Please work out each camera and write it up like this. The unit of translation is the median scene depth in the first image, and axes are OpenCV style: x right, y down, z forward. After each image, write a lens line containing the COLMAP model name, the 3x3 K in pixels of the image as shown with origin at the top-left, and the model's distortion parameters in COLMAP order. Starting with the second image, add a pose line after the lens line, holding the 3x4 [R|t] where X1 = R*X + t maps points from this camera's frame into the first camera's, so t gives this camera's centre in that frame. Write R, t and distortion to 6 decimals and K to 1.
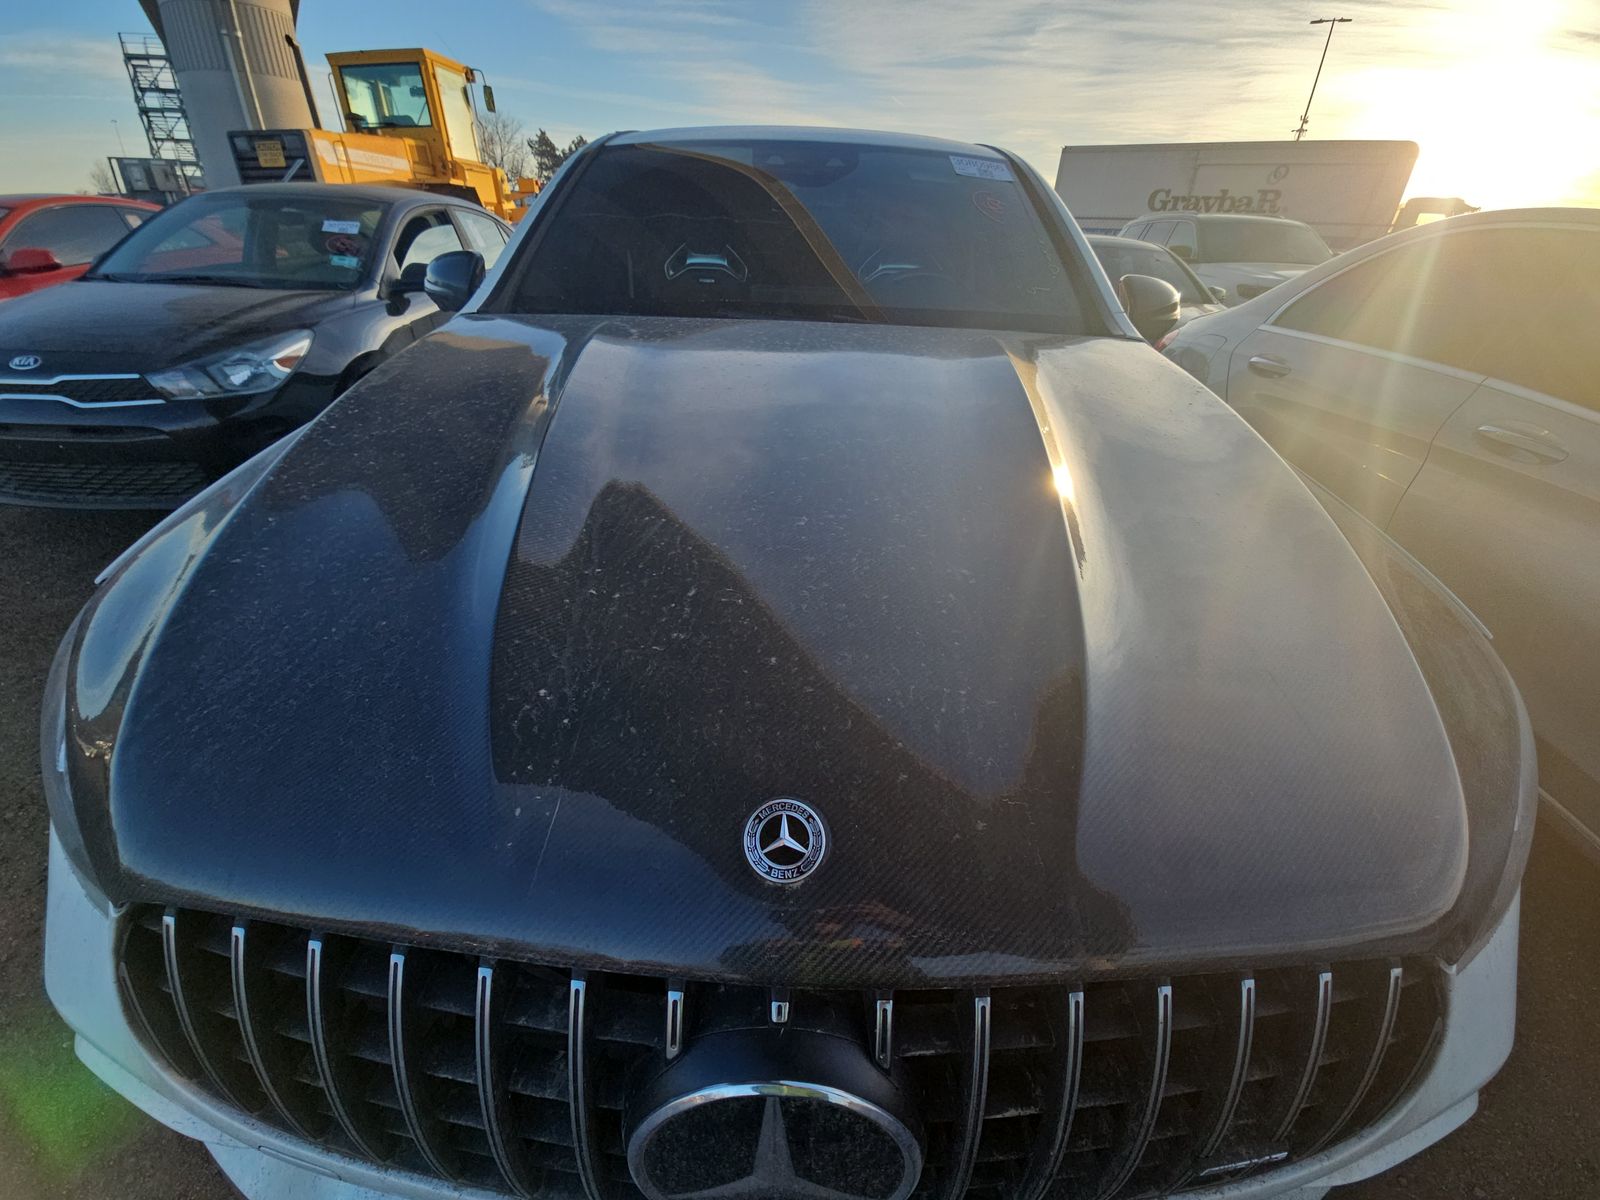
lens RADIAL K [[634.9, 0, 786.4], [0, 634.9, 606.2], [0, 0, 1]] dist [0.029889, -0.021481]
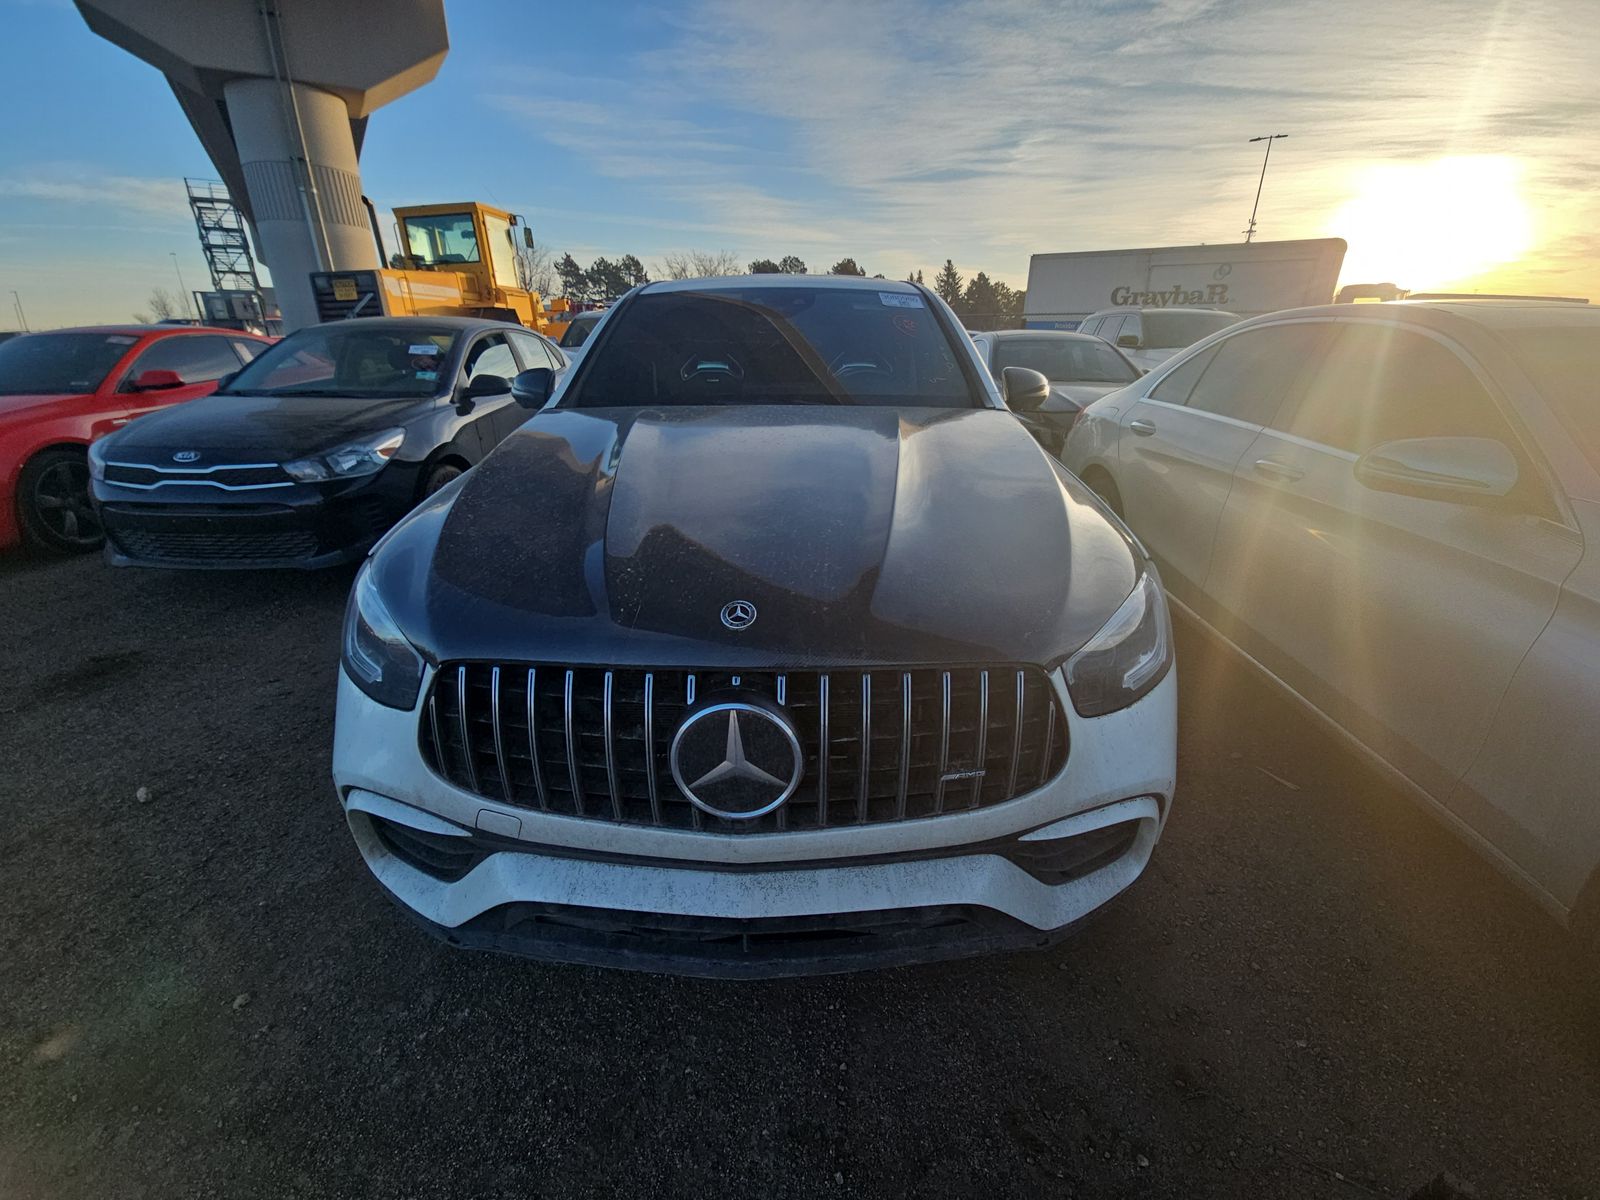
lens RADIAL K [[636.8, 0, 798.8], [0, 636.8, 593.2], [0, 0, 1]] dist [0.000965, -0.008439]
pose [[0.999432, -0.033614, -0.002583, 0.015575], [0.032933, 0.989824, -0.138431, 0.042920], [0.007210, 0.138268, 0.990369, -0.090137]]
